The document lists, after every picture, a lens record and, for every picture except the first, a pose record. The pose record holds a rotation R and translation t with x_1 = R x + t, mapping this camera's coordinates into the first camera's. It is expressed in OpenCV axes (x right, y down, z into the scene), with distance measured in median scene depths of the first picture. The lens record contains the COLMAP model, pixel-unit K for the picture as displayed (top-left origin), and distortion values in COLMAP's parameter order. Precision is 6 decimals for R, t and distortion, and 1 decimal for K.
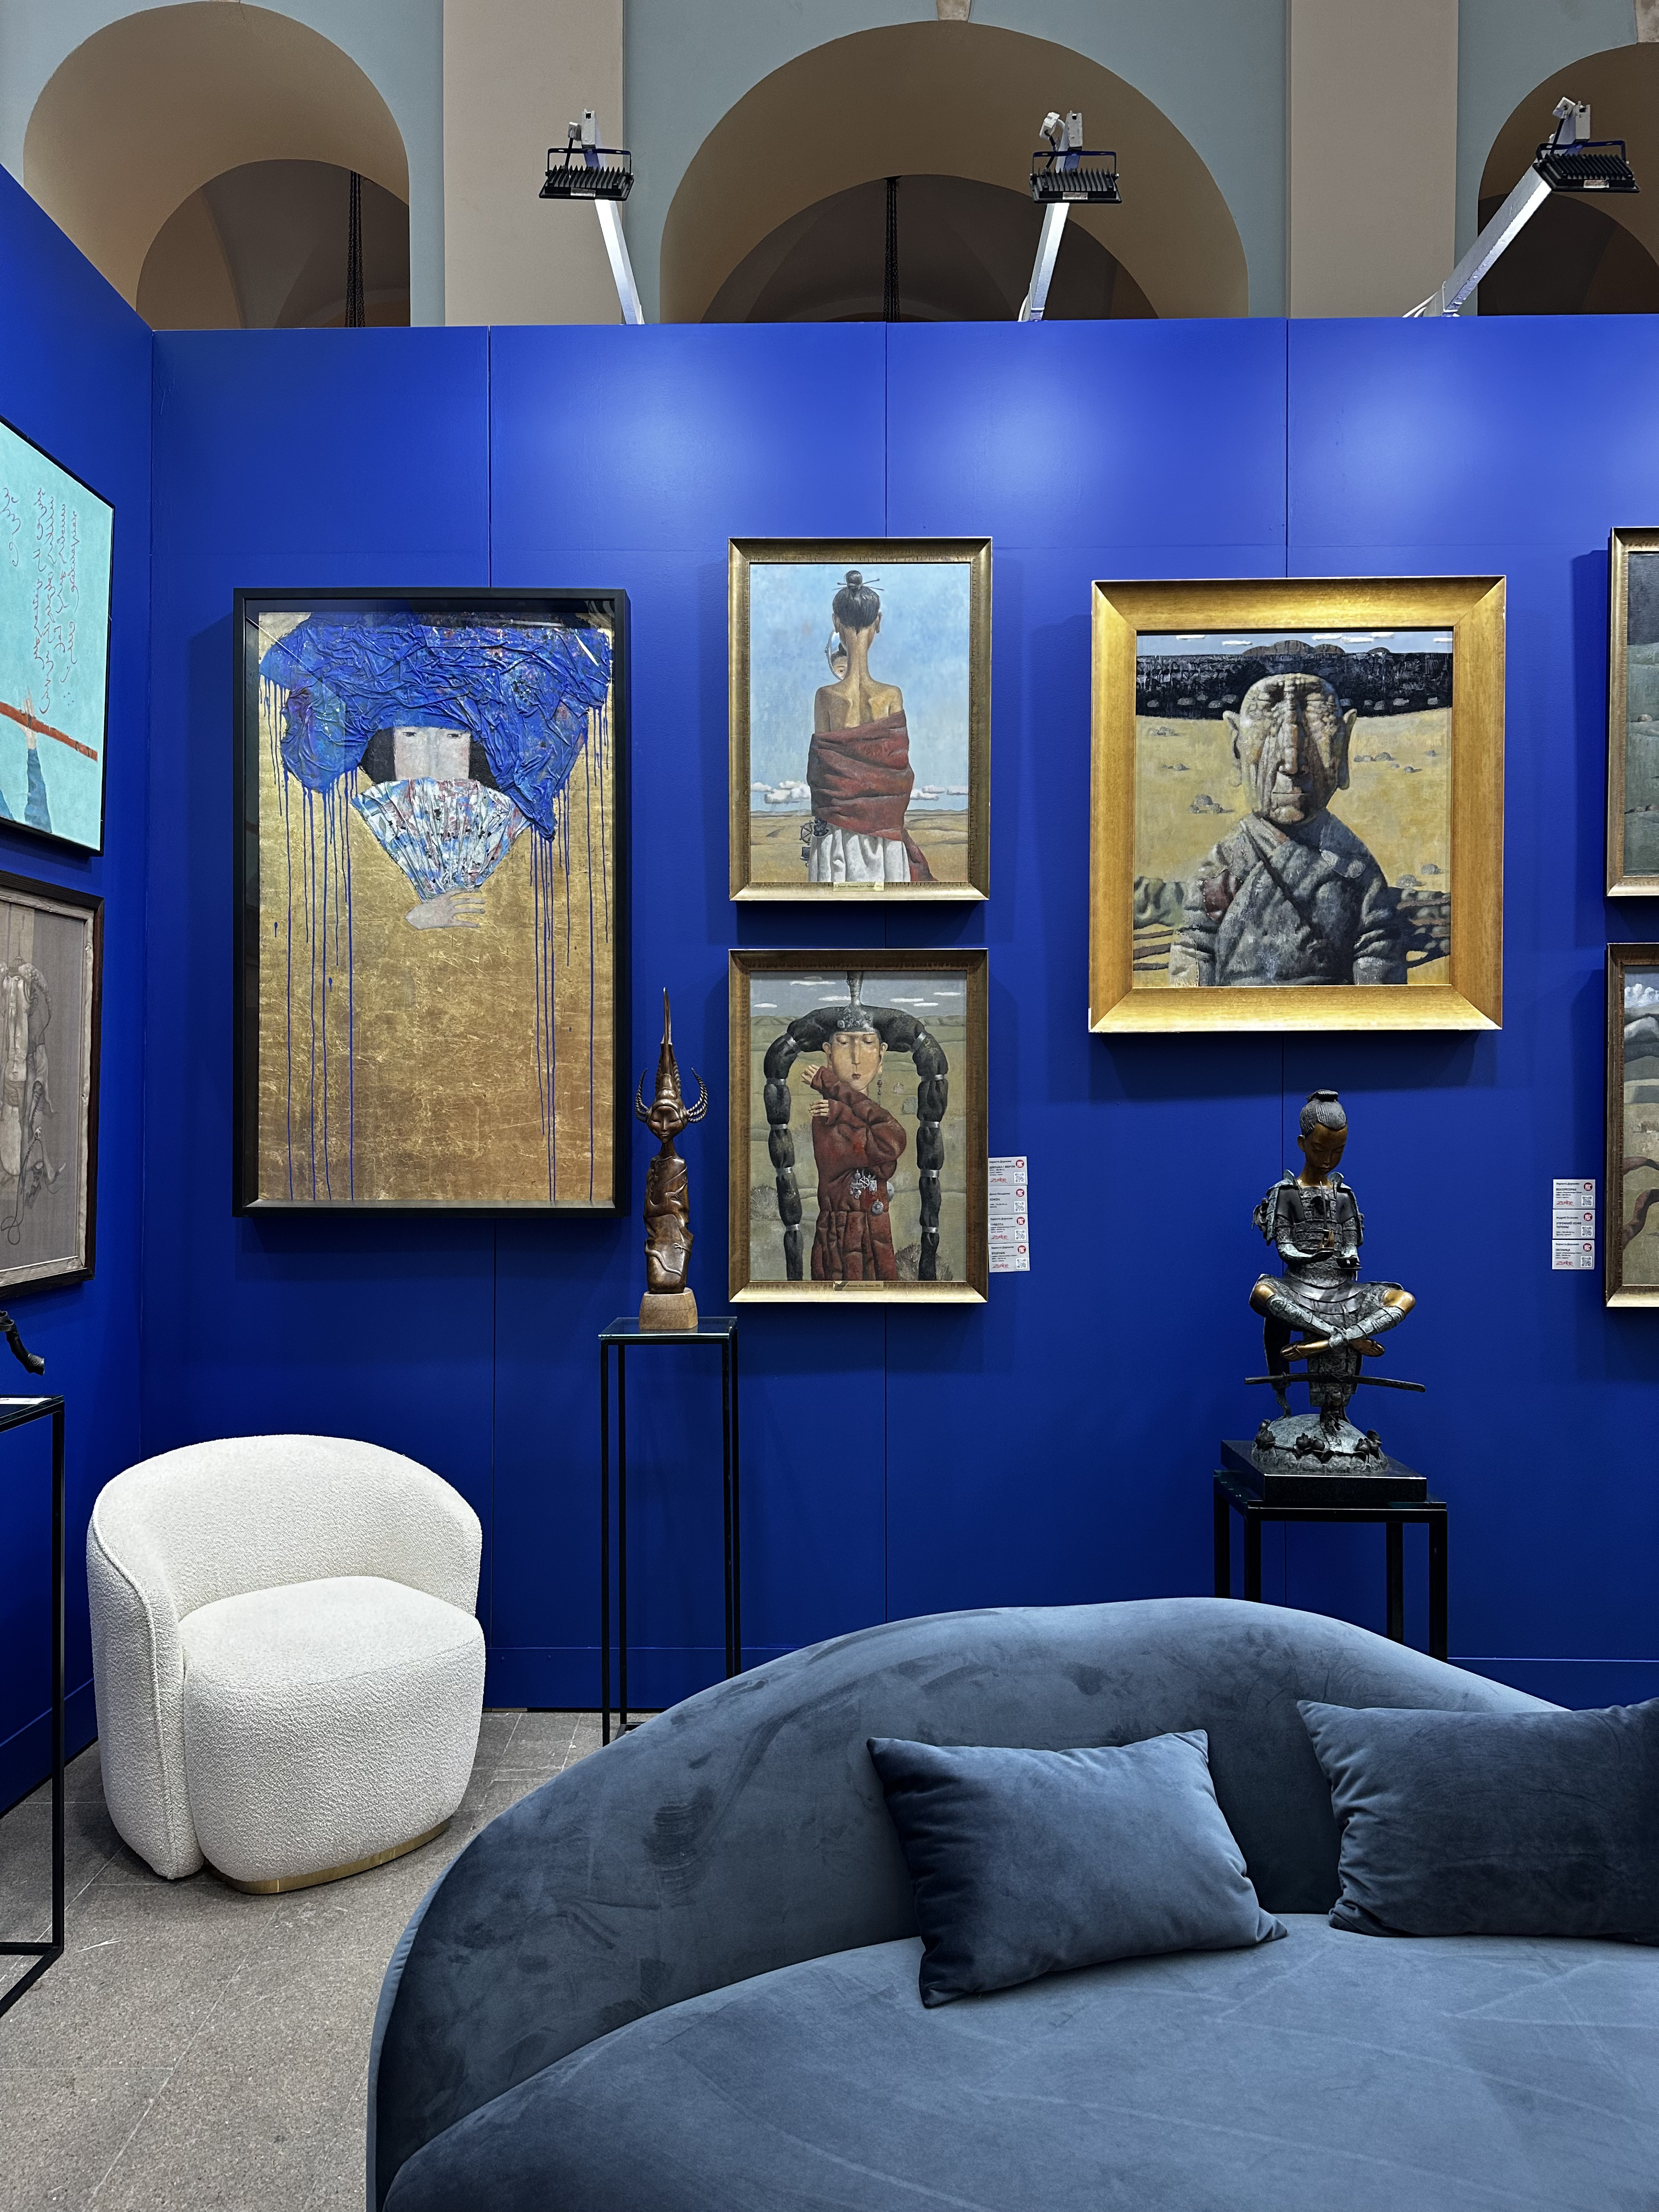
lens RADIAL K [[1520.9, 0, 825.8], [0, 1520.9, 1118.8], [0, 0, 1]] dist [0.190947, -0.399145]
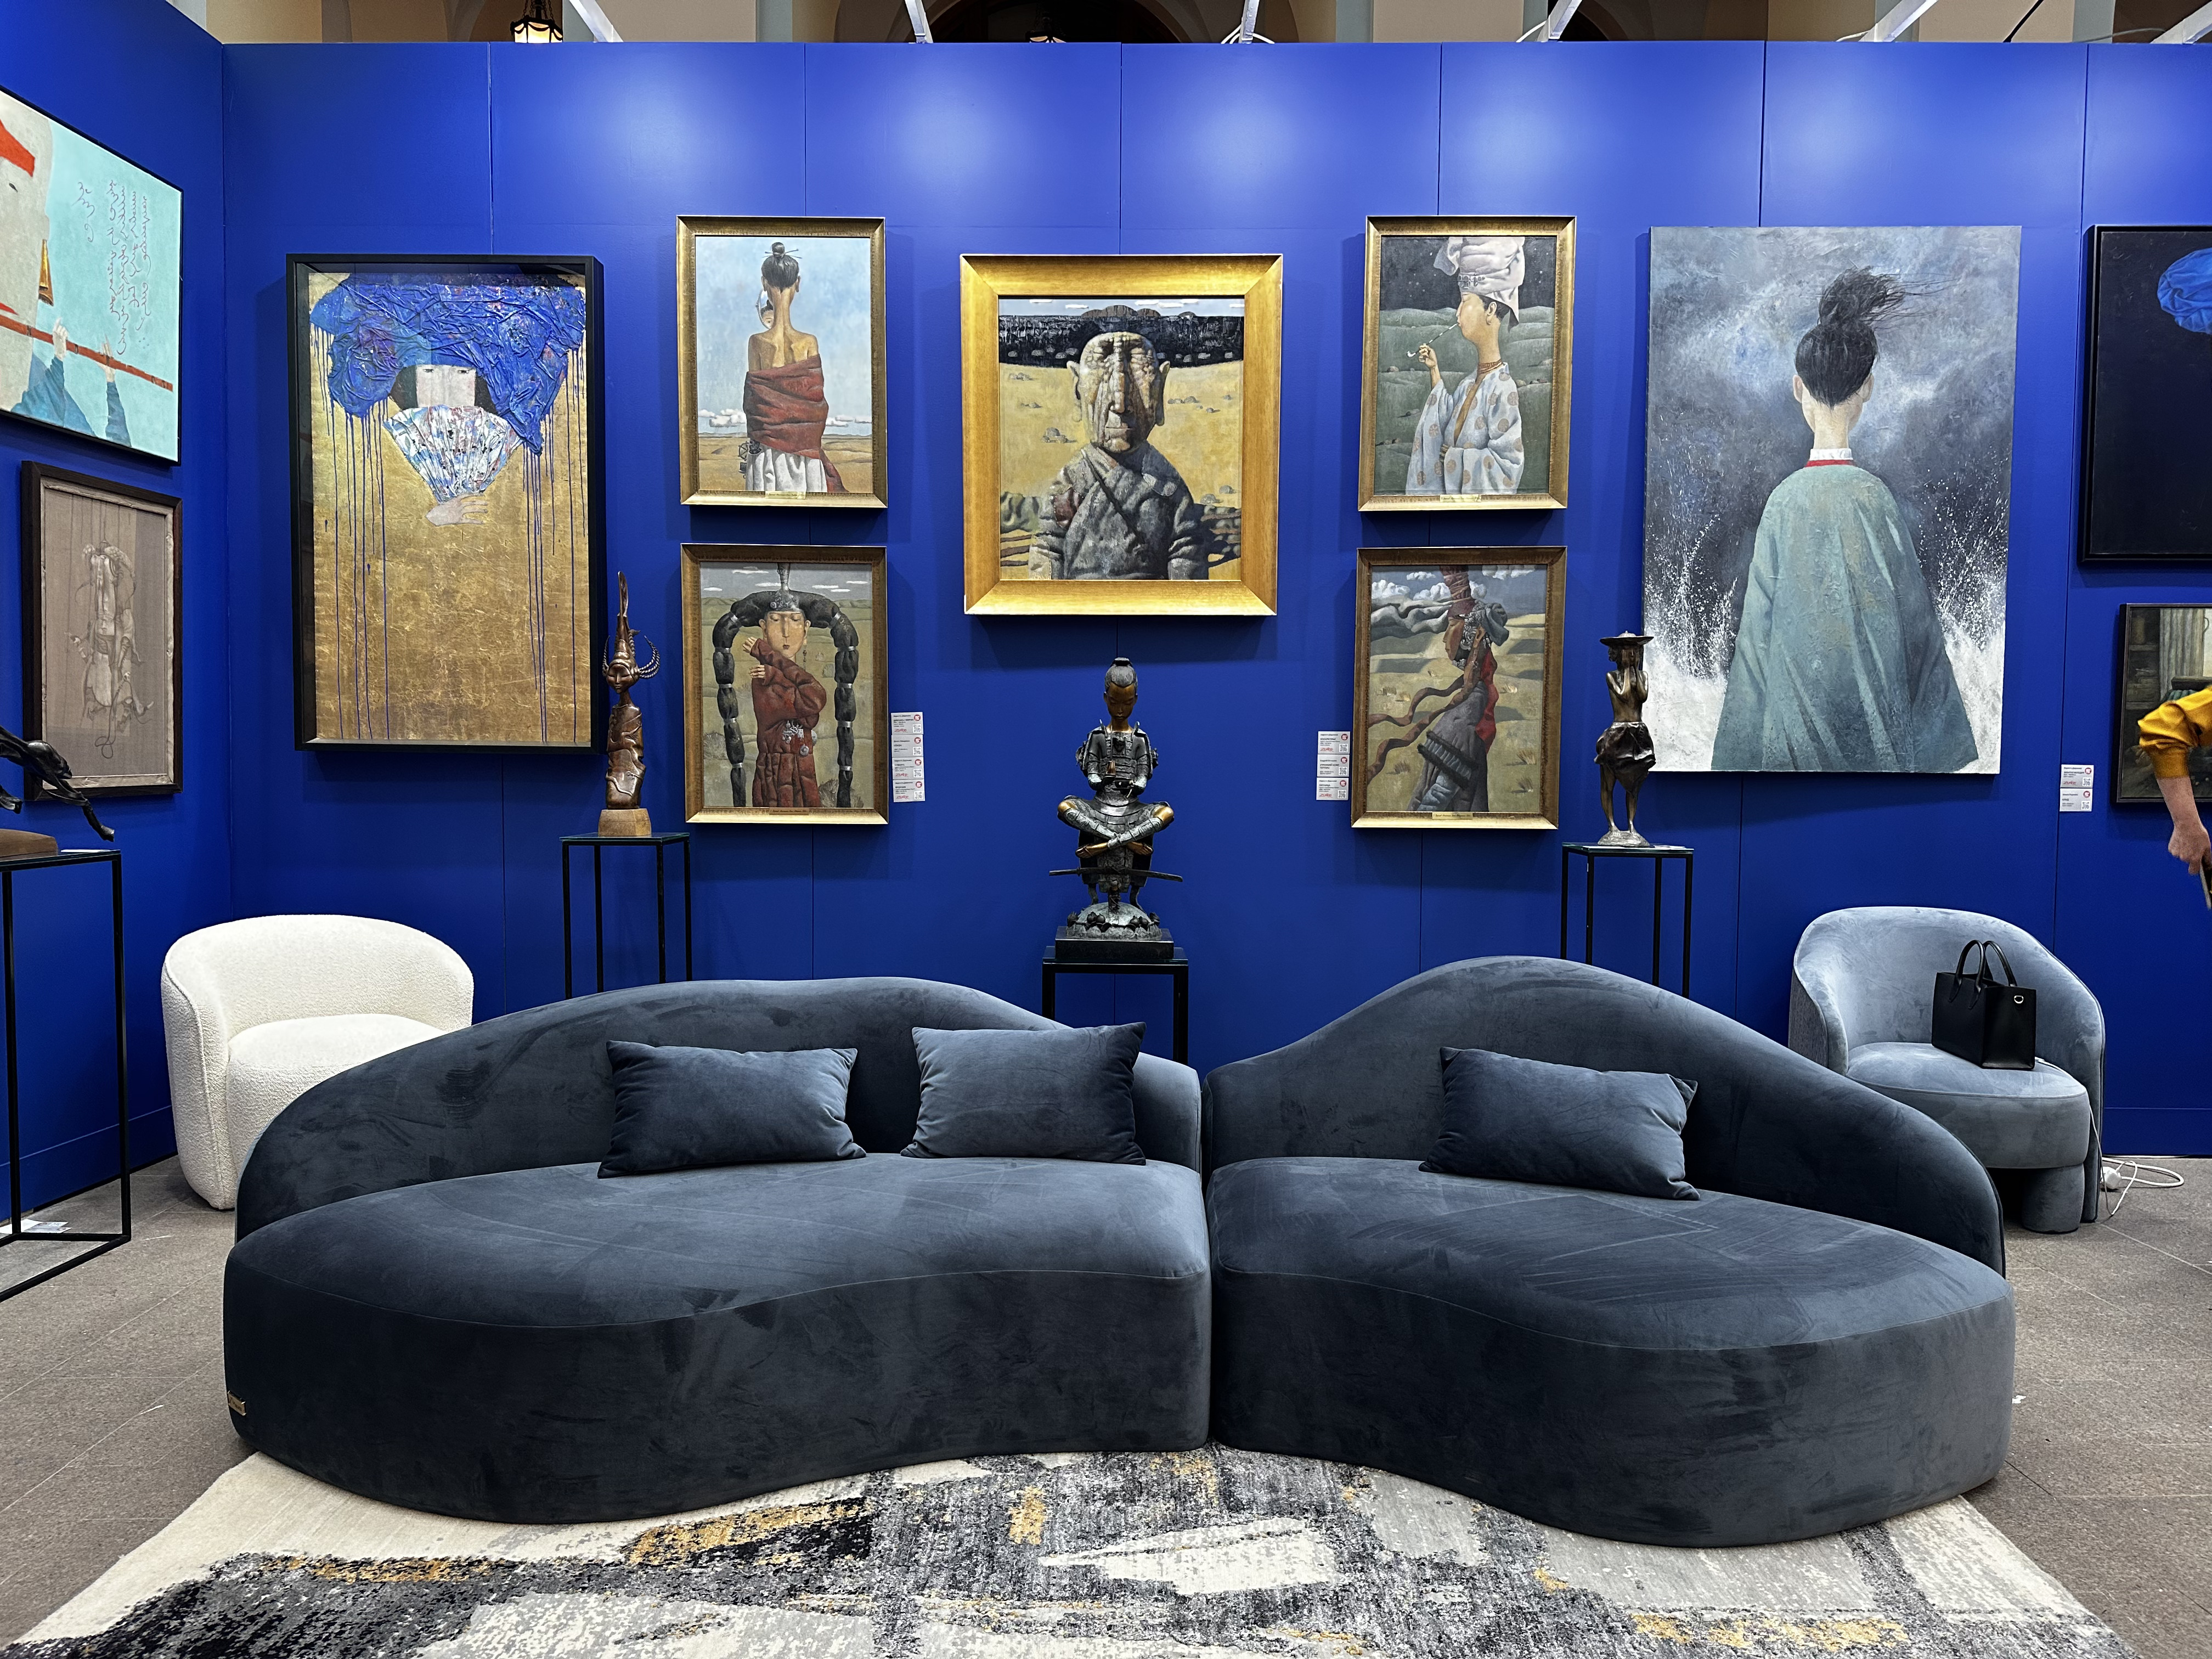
lens RADIAL K [[1520.9, 0, 1112.2], [0, 1520.9, 843.7], [0, 0, 1]] dist [0.190947, -0.399145]
pose [[0.999971, 0.007118, 0.002583, 0.292415], [-0.007250, 0.998443, 0.055314, 0.063978], [-0.002185, -0.055331, 0.998466, -0.294802]]
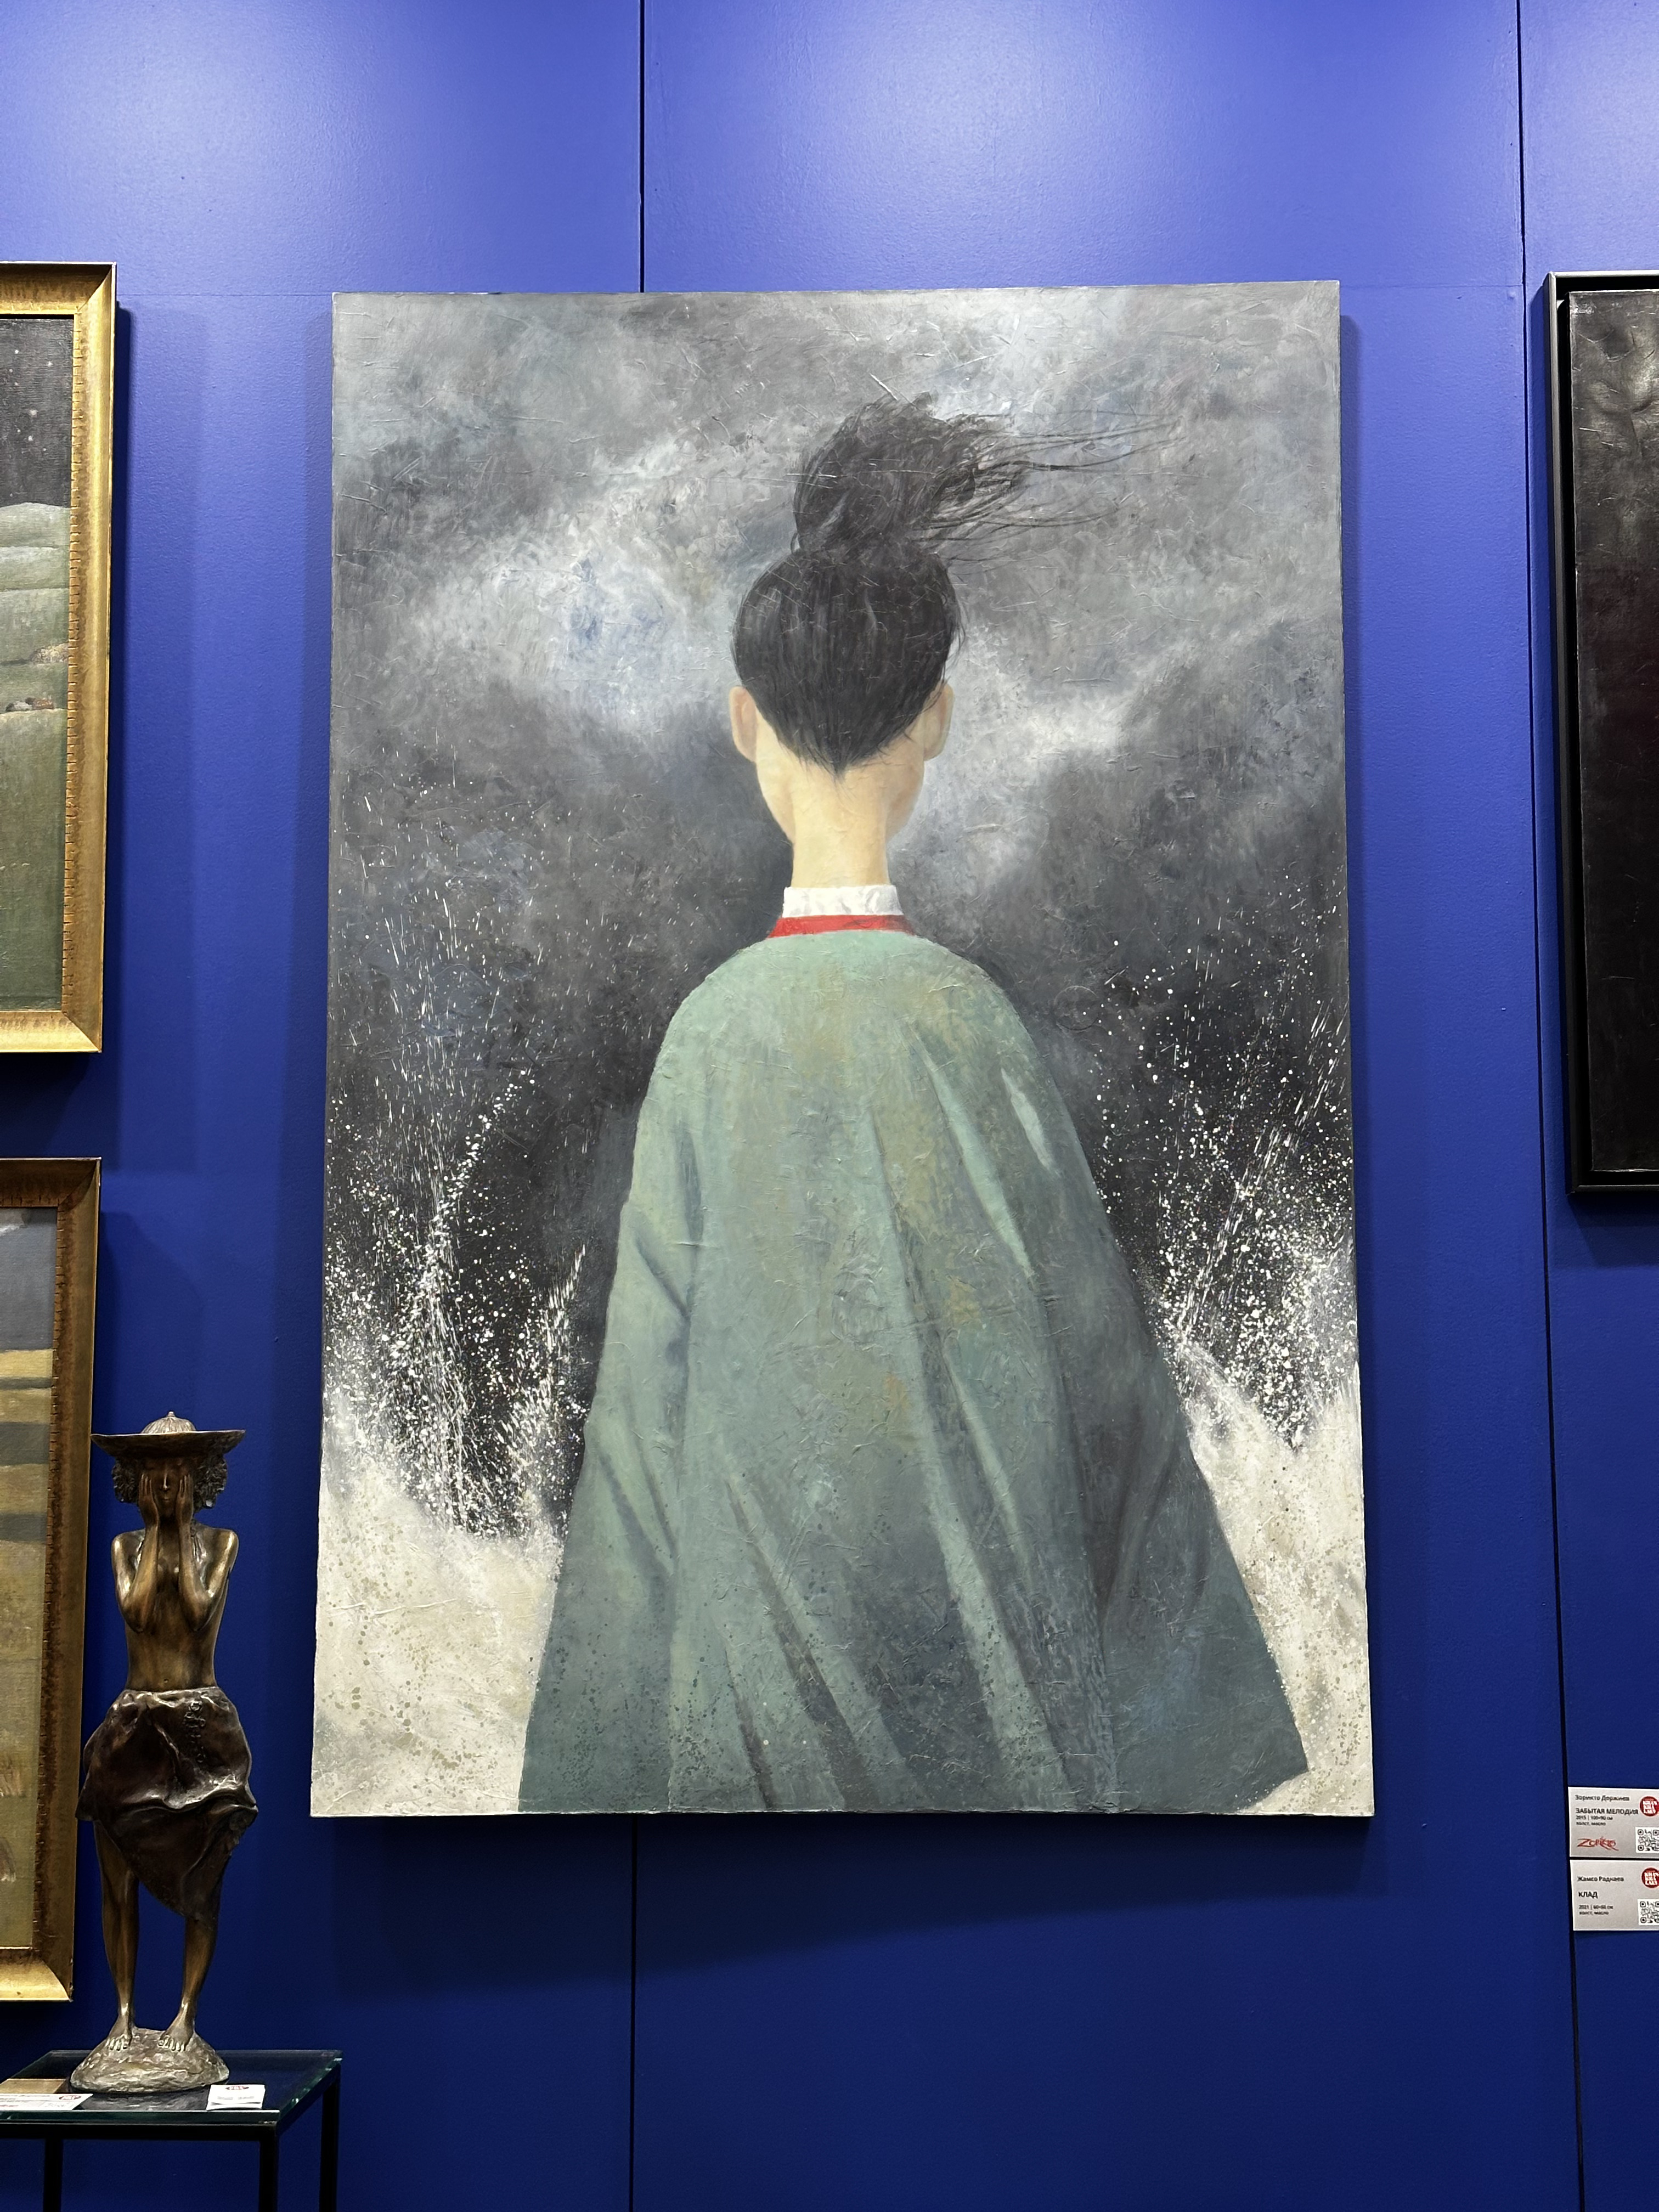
lens RADIAL K [[3068.0, 0, 829.5], [0, 3068.0, 1106.0], [0, 0, 1]] dist [0.140662, -0.109658]
pose [[0.999995, -0.001608, -0.002587, 0.876803], [0.001307, 0.993656, -0.112451, -0.027307], [0.002752, 0.112447, 0.993654, 0.106969]]
